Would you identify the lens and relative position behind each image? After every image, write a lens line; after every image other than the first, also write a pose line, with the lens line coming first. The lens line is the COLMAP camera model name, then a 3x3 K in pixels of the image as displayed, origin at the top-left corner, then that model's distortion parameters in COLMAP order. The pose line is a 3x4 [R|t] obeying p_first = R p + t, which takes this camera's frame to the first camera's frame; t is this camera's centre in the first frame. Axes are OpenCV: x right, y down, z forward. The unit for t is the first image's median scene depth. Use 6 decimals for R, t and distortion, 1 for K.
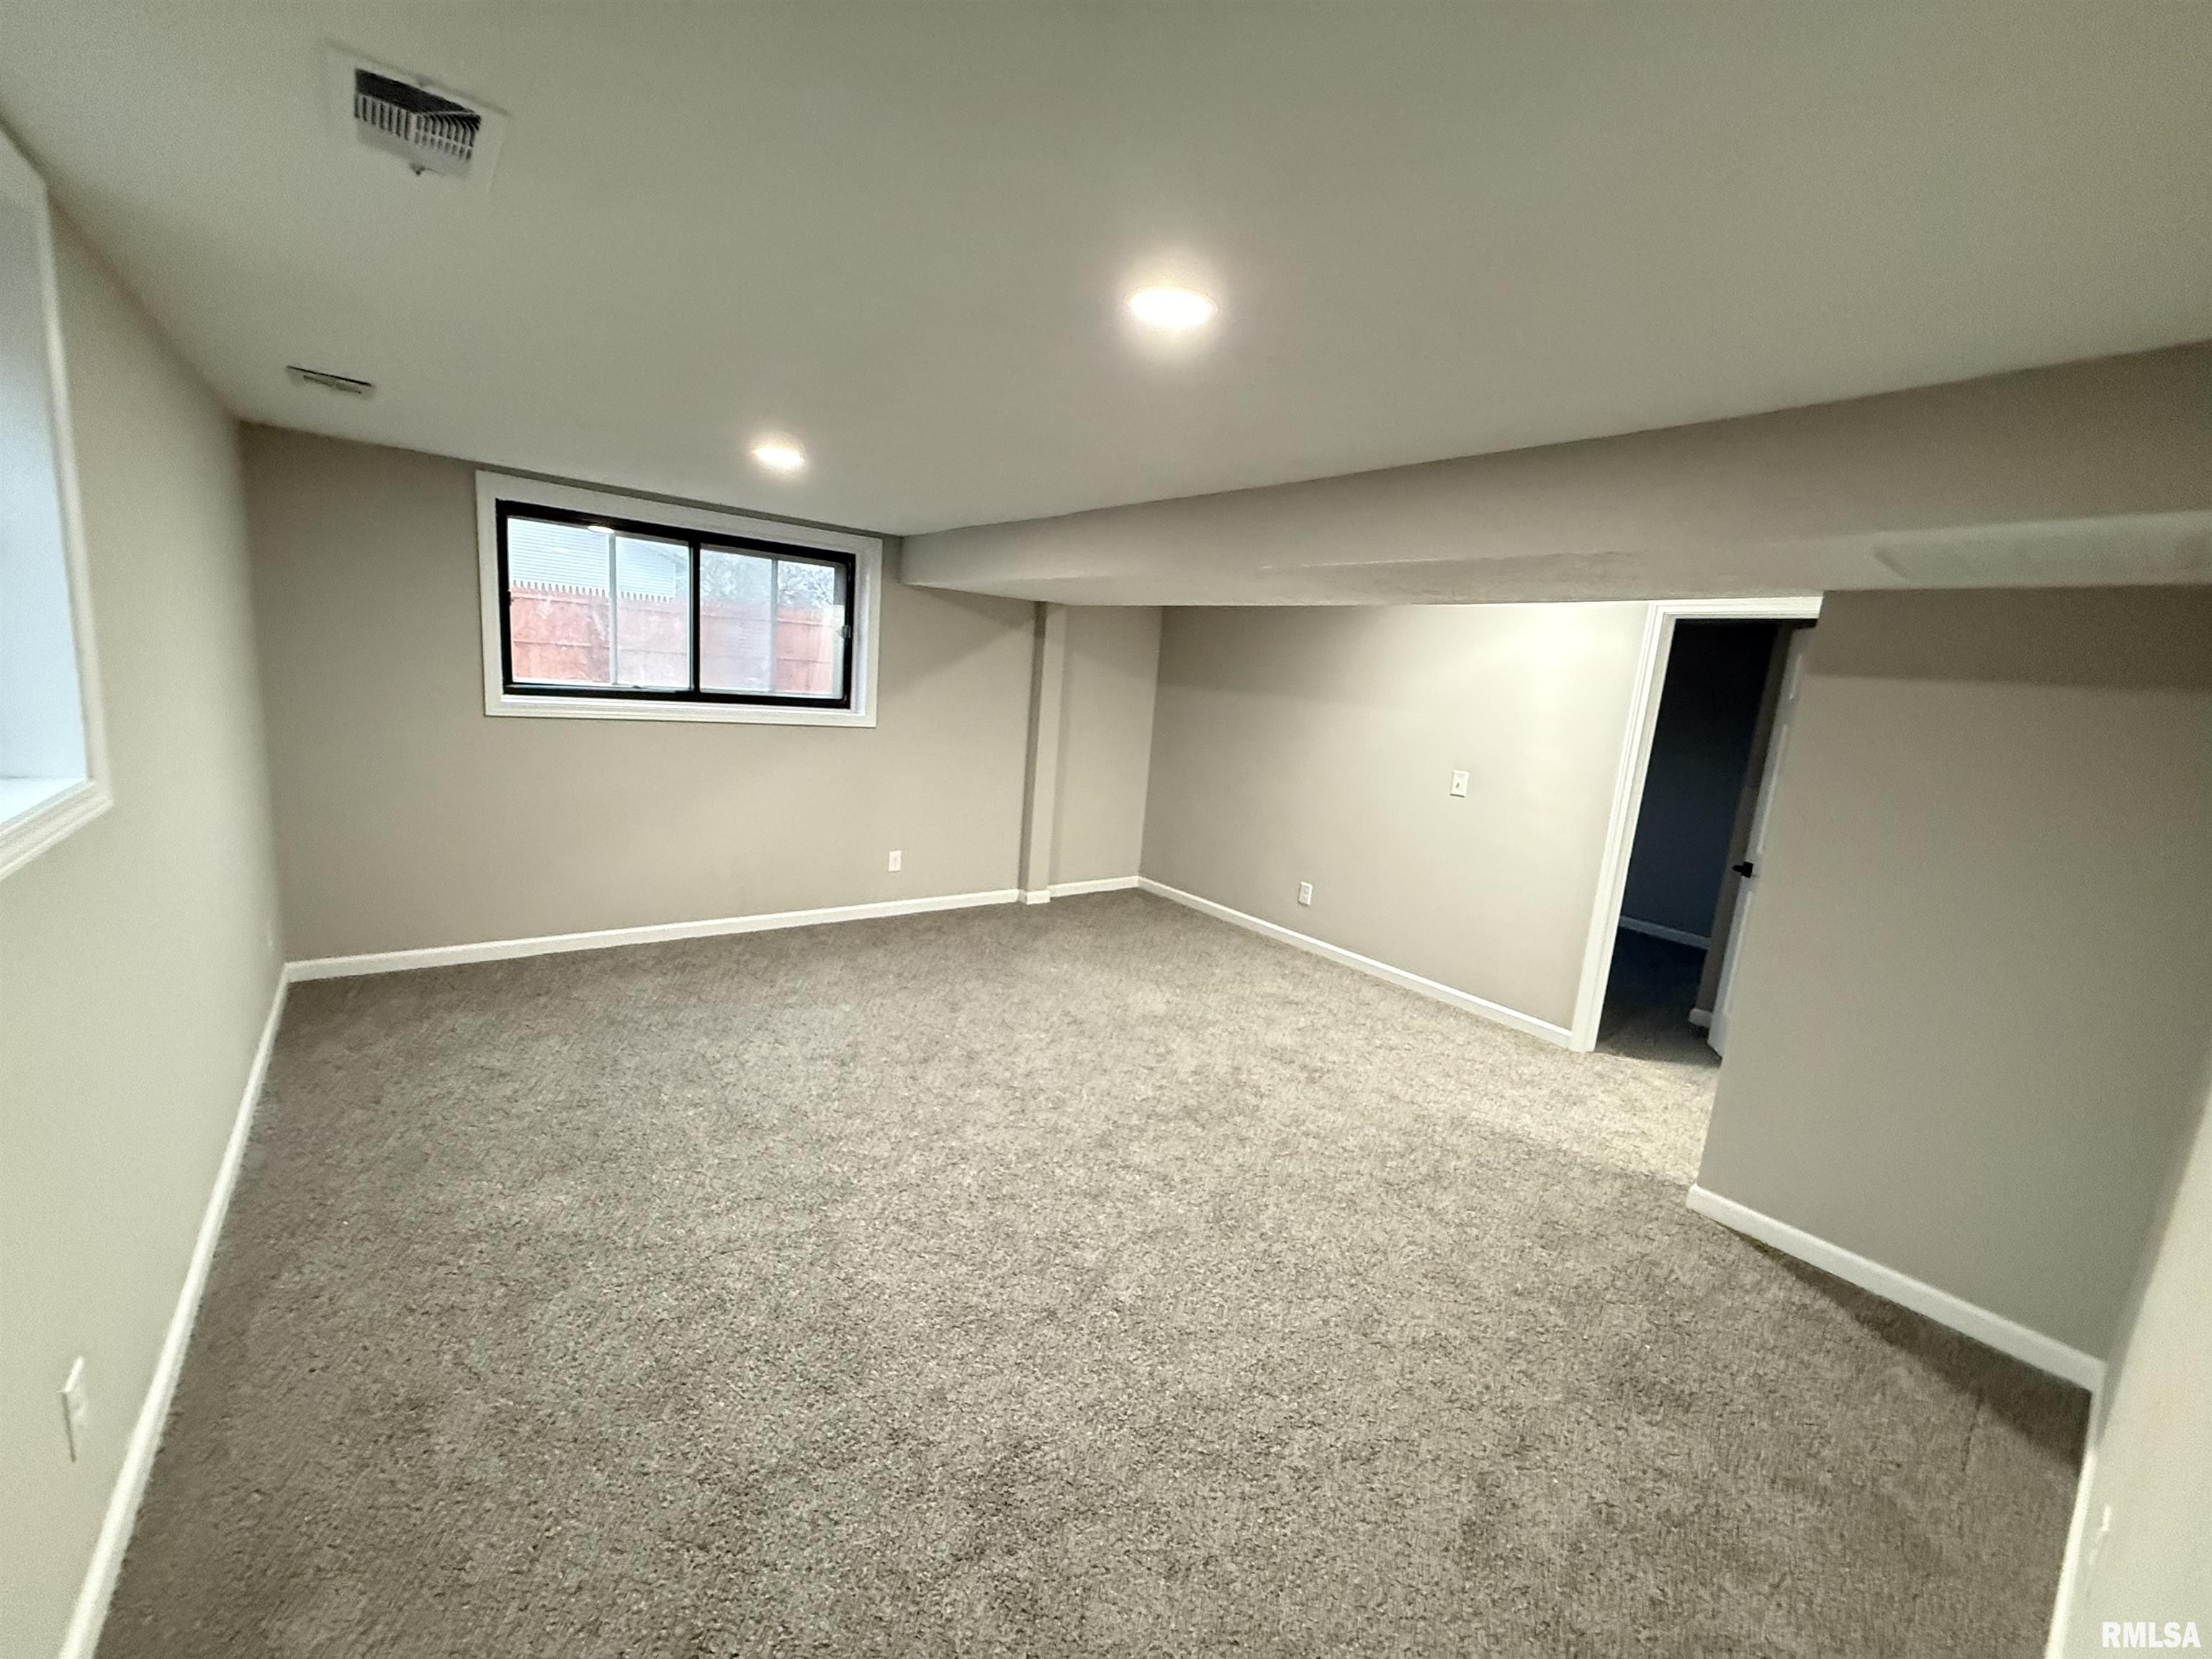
lens RADIAL K [[877.1, 0, 1095.8], [0, 877.1, 829.1], [0, 0, 1]] dist [-0.000561, 0.000149]
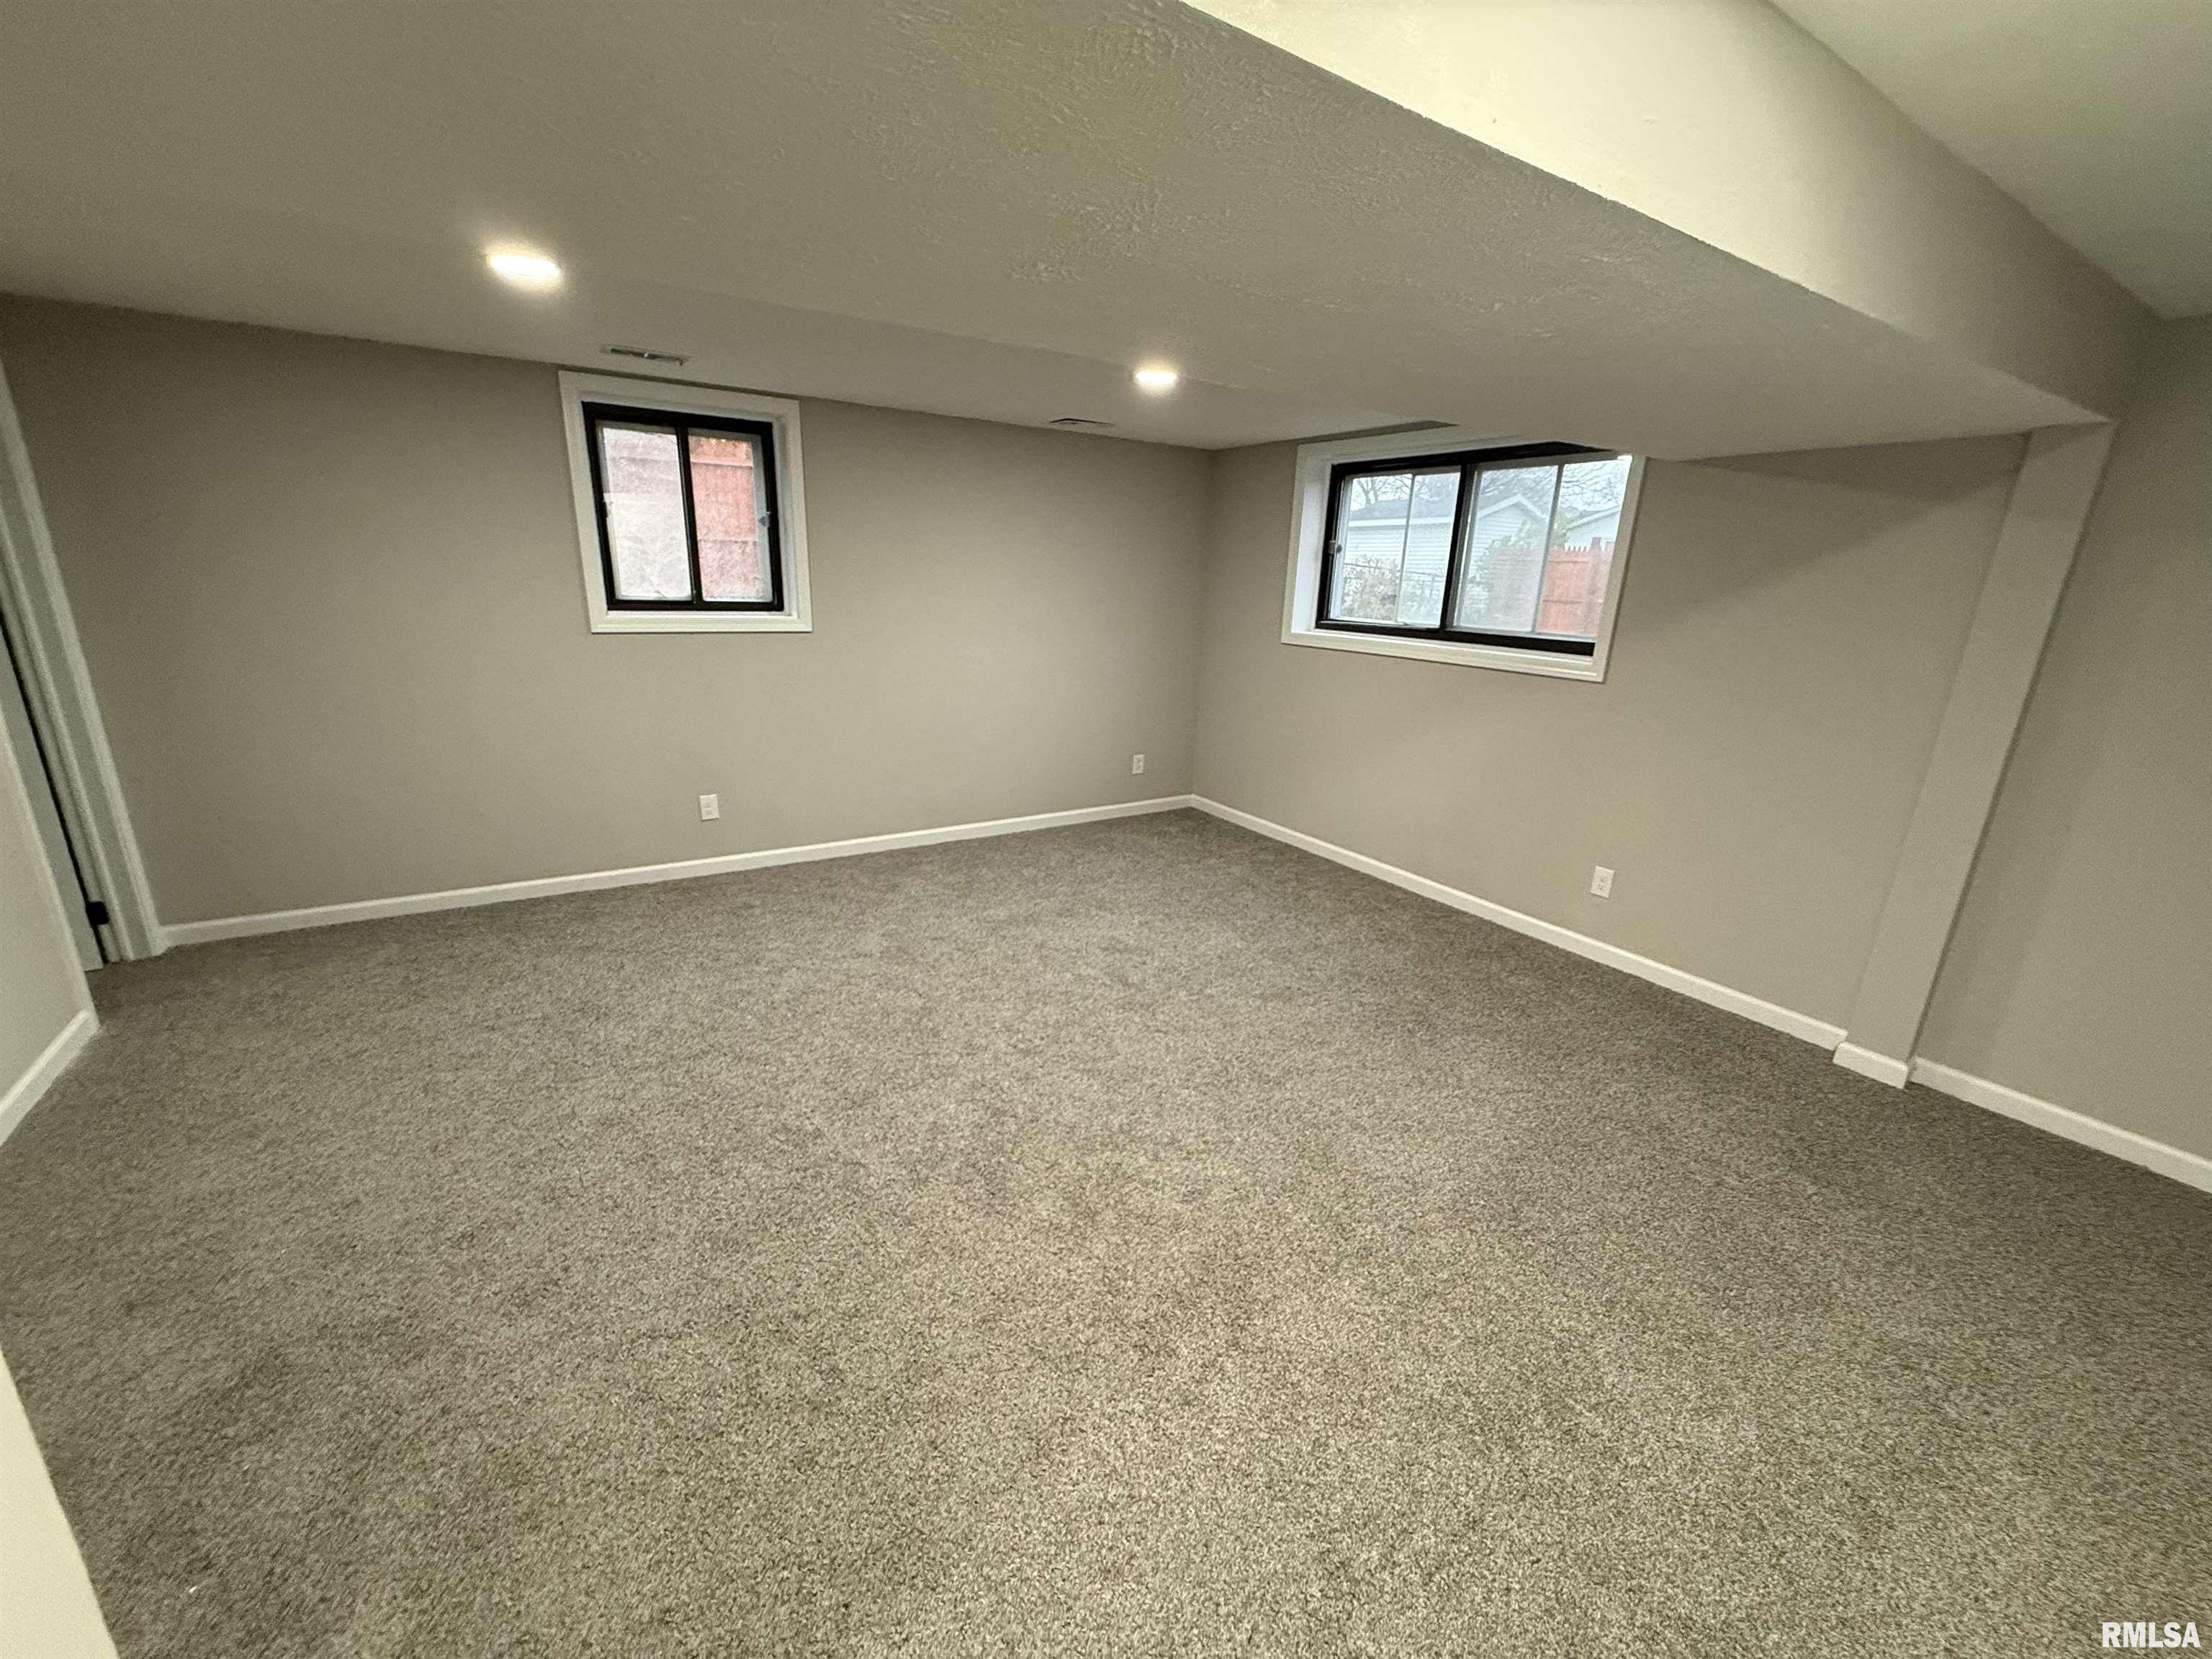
lens RADIAL K [[877.1, 0, 1095.8], [0, 877.1, 829.1], [0, 0, 1]] dist [-0.000561, 0.000149]
pose [[-0.088633, 0.198290, -0.976128, 0.559533], [-0.214199, 0.953262, 0.213095, -0.076983], [0.972760, 0.227973, -0.042017, 0.763730]]
